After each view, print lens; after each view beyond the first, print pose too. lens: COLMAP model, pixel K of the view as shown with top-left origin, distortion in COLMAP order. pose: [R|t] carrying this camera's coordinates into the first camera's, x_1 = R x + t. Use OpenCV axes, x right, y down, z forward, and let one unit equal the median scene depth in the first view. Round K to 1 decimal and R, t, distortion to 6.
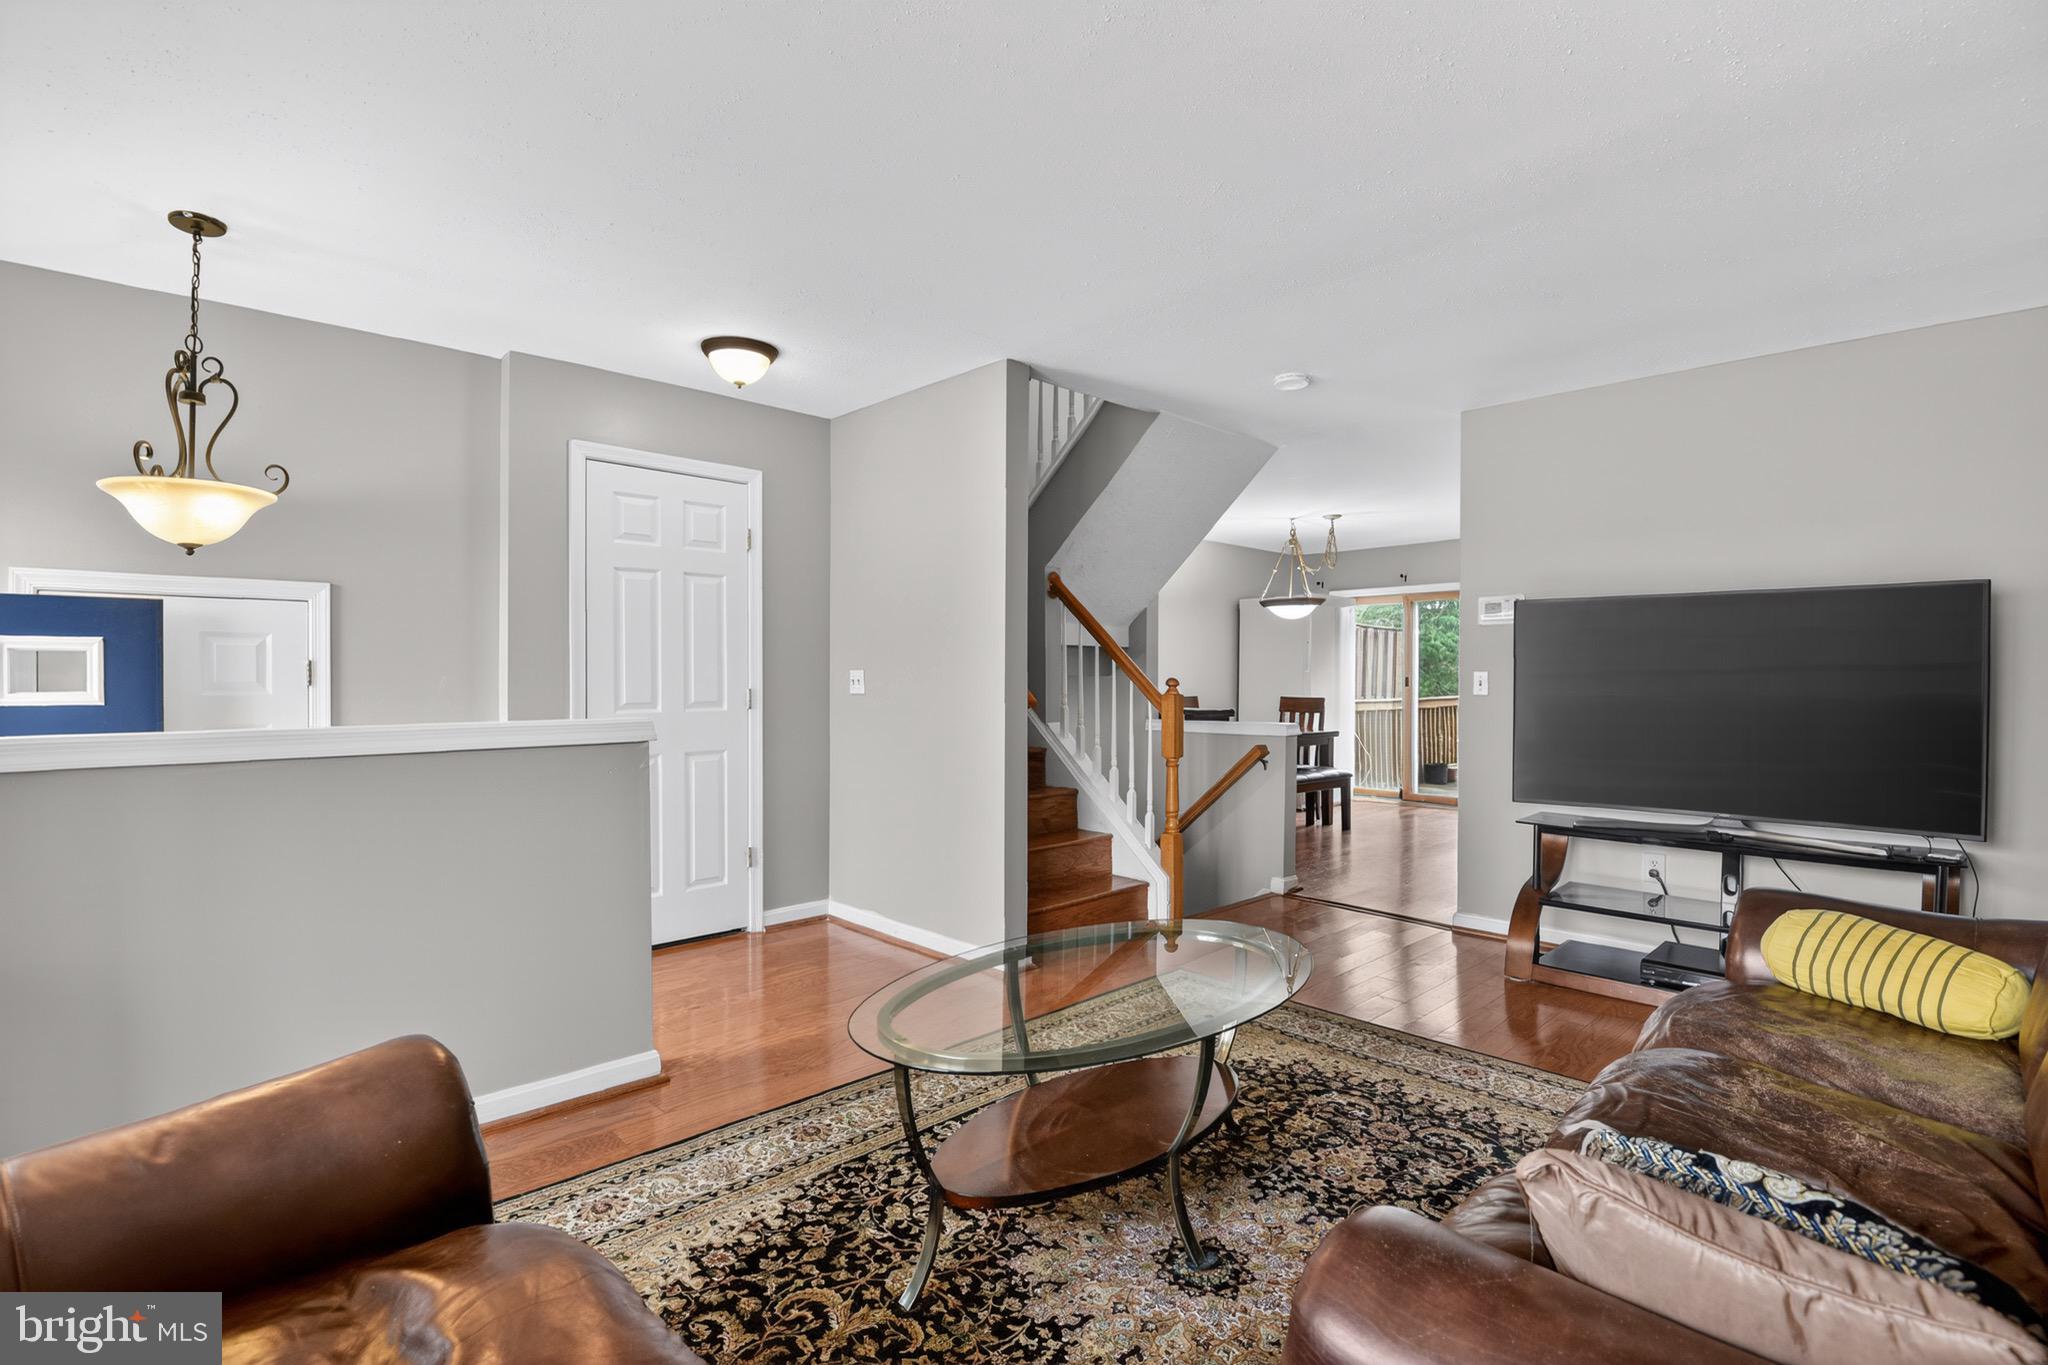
lens RADIAL K [[951.8, 0, 1022.0], [0, 951.8, 680.3], [0, 0, 1]] dist [-0.021002, -0.013268]
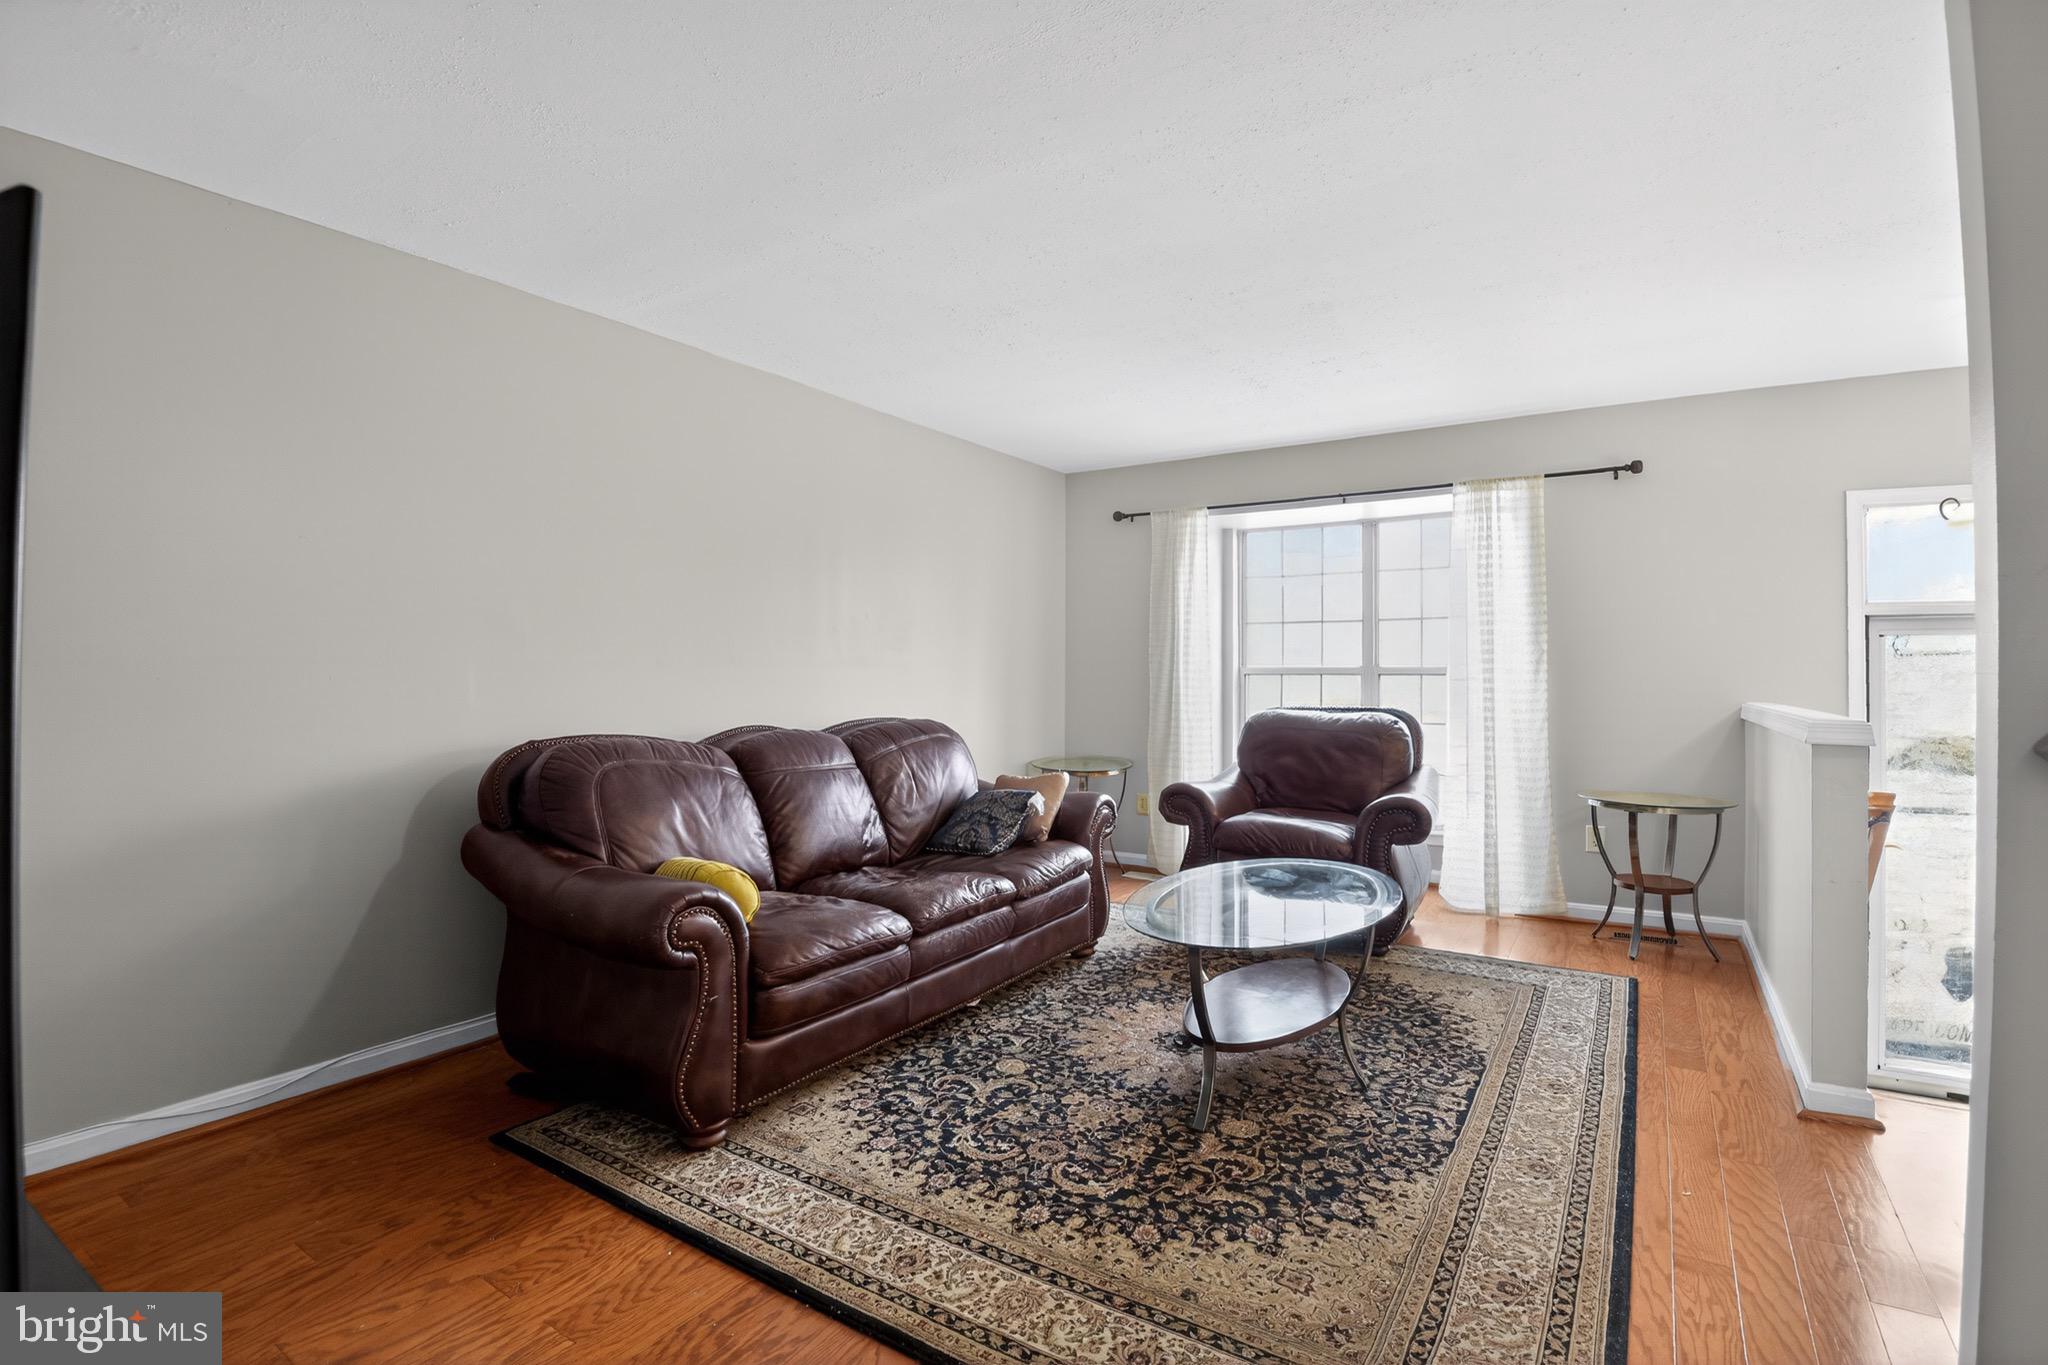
lens RADIAL K [[951.8, 0, 1034.2], [0, 951.8, 675.7], [0, 0, 1]] dist [-0.021002, -0.013268]
pose [[-0.971280, -0.002237, -0.237931, 0.641014], [-0.003556, 0.999981, 0.005115, -0.003388], [0.237915, 0.005814, -0.971269, 1.951211]]
